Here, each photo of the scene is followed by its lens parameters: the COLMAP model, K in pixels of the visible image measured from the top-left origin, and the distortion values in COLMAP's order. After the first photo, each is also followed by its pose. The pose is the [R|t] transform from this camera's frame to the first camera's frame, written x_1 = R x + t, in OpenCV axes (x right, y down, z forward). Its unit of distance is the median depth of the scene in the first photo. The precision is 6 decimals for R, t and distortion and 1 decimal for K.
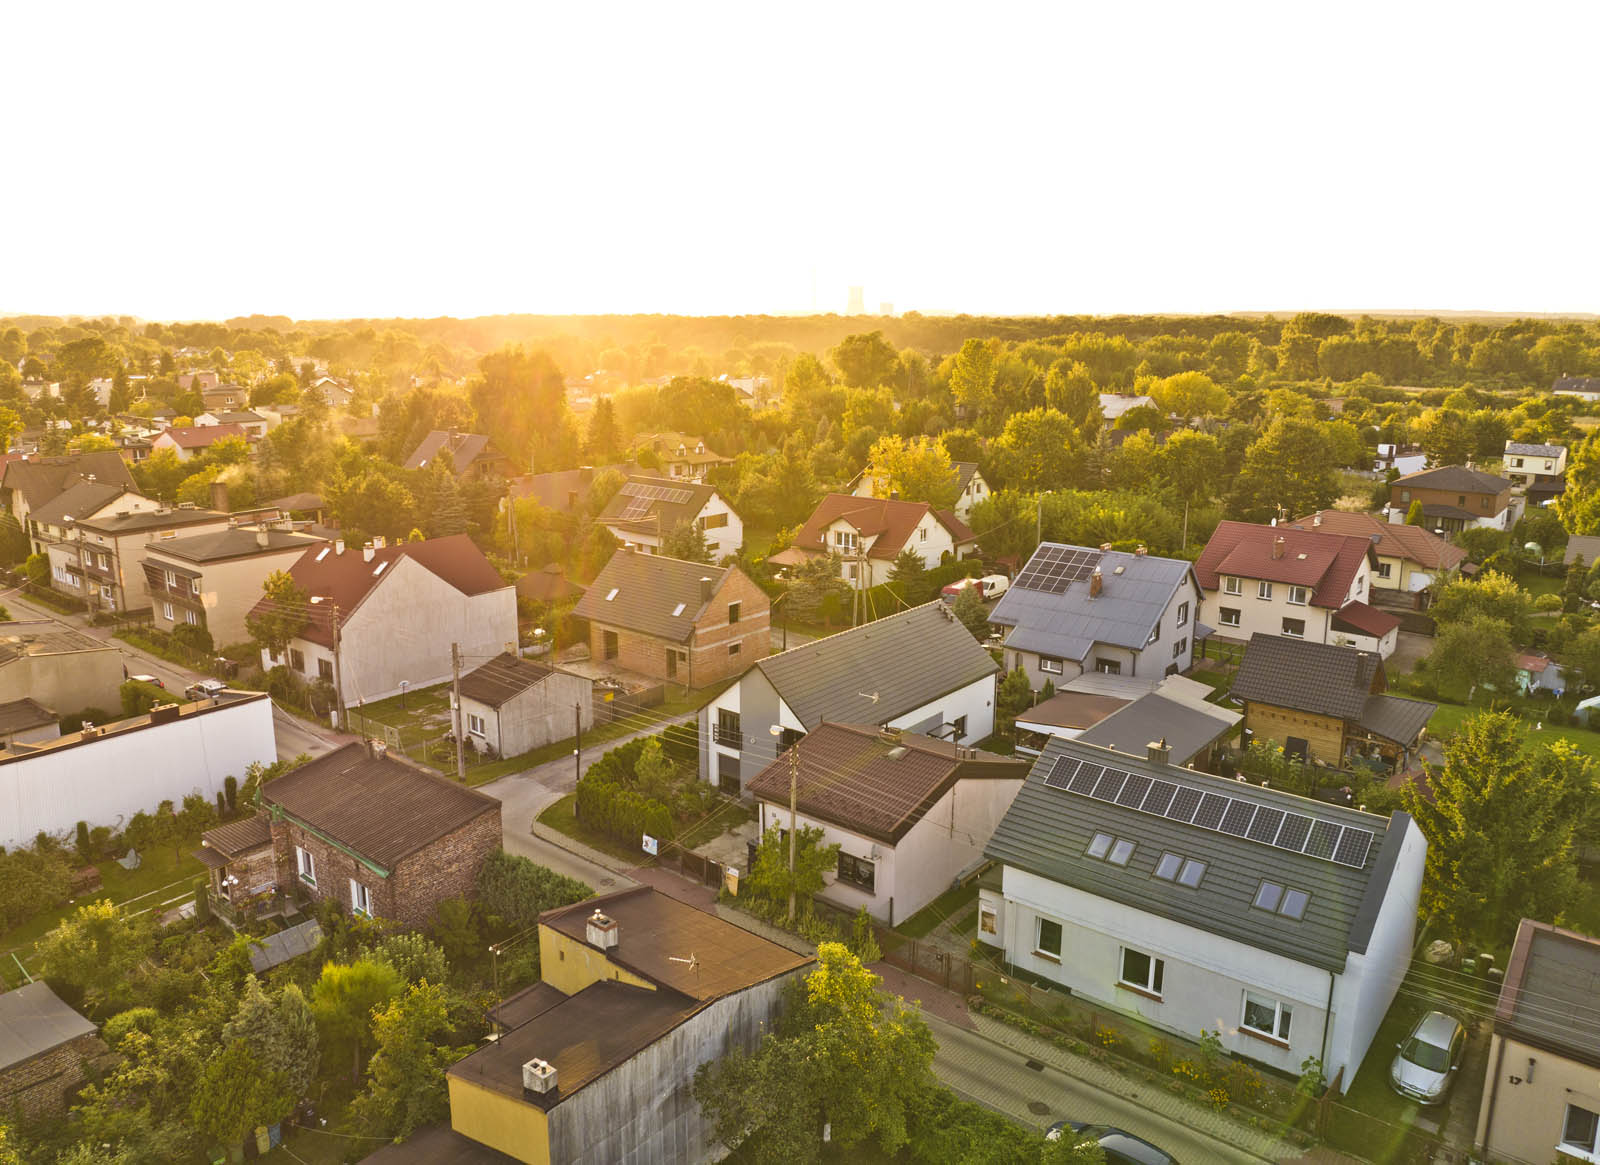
lens RADIAL K [[1137.9, 0, 801.8], [0, 1137.9, 587.9], [0, 0, 1]] dist [-0.040261, 0.010557]
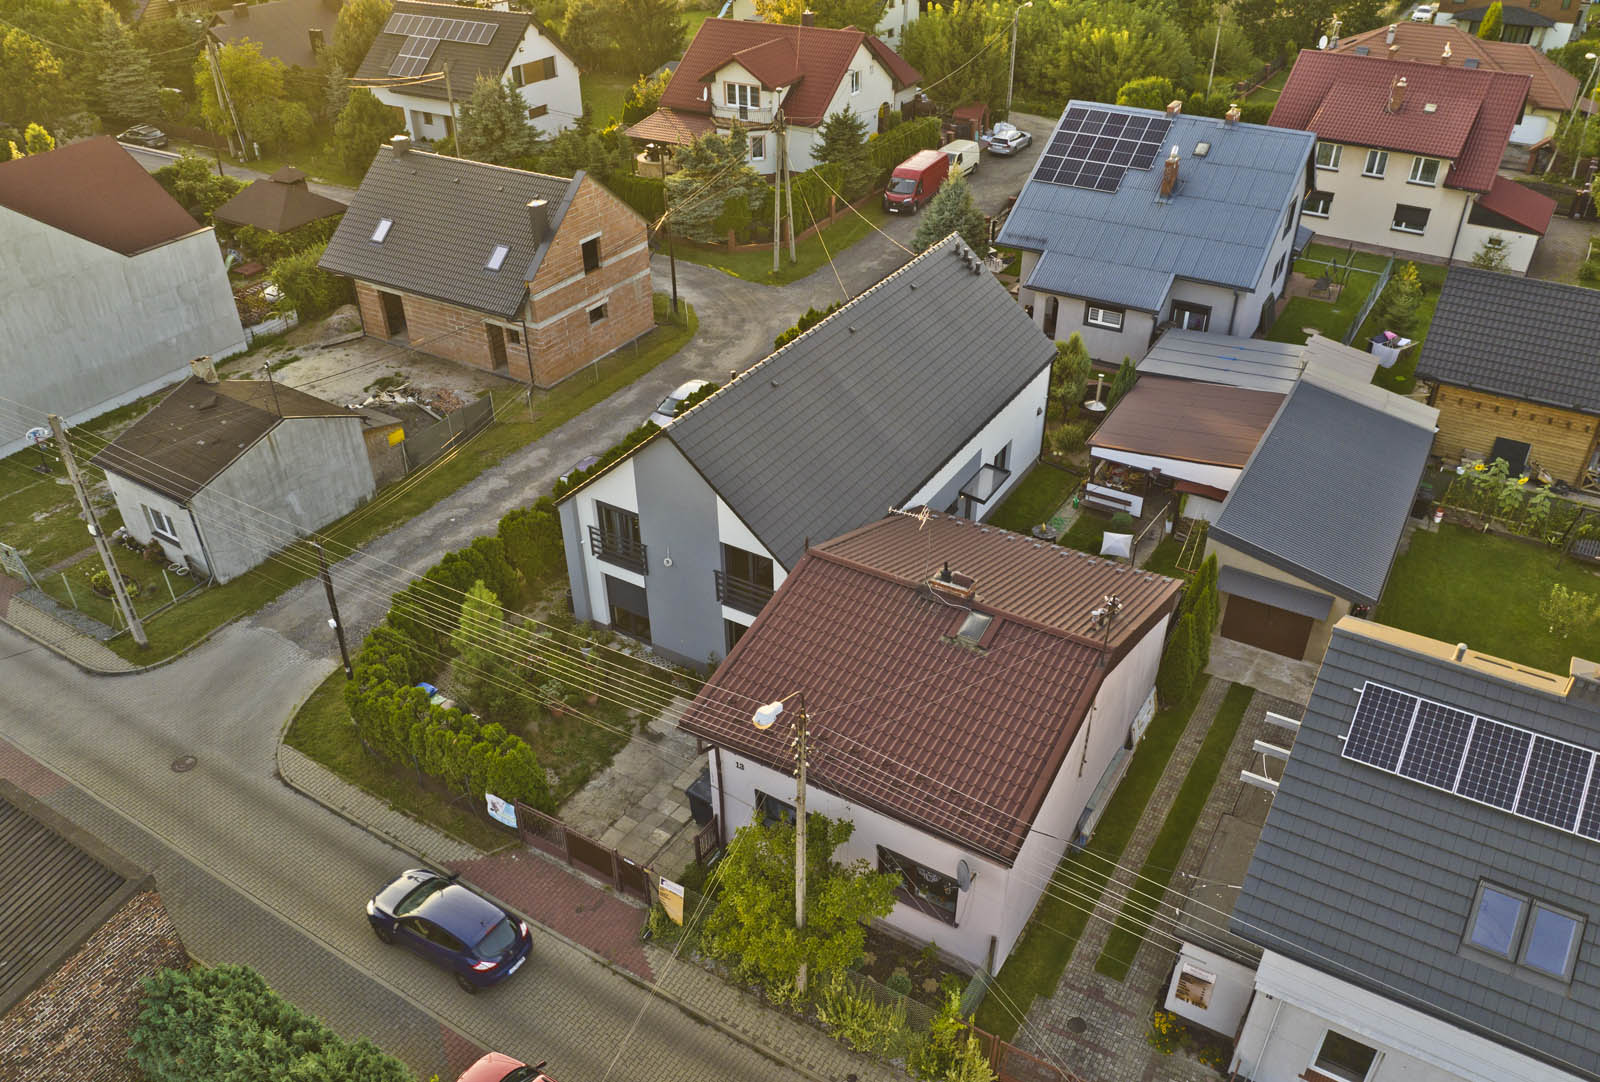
lens RADIAL K [[1180.0, 0, 807.6], [0, 1180.0, 588.9], [0, 0, 1]] dist [-0.043472, 0.004836]
pose [[0.990271, -0.088926, 0.107034, -0.028102], [0.041606, 0.923196, 0.382071, -0.047165], [-0.132790, -0.373900, 0.917914, 0.344822]]
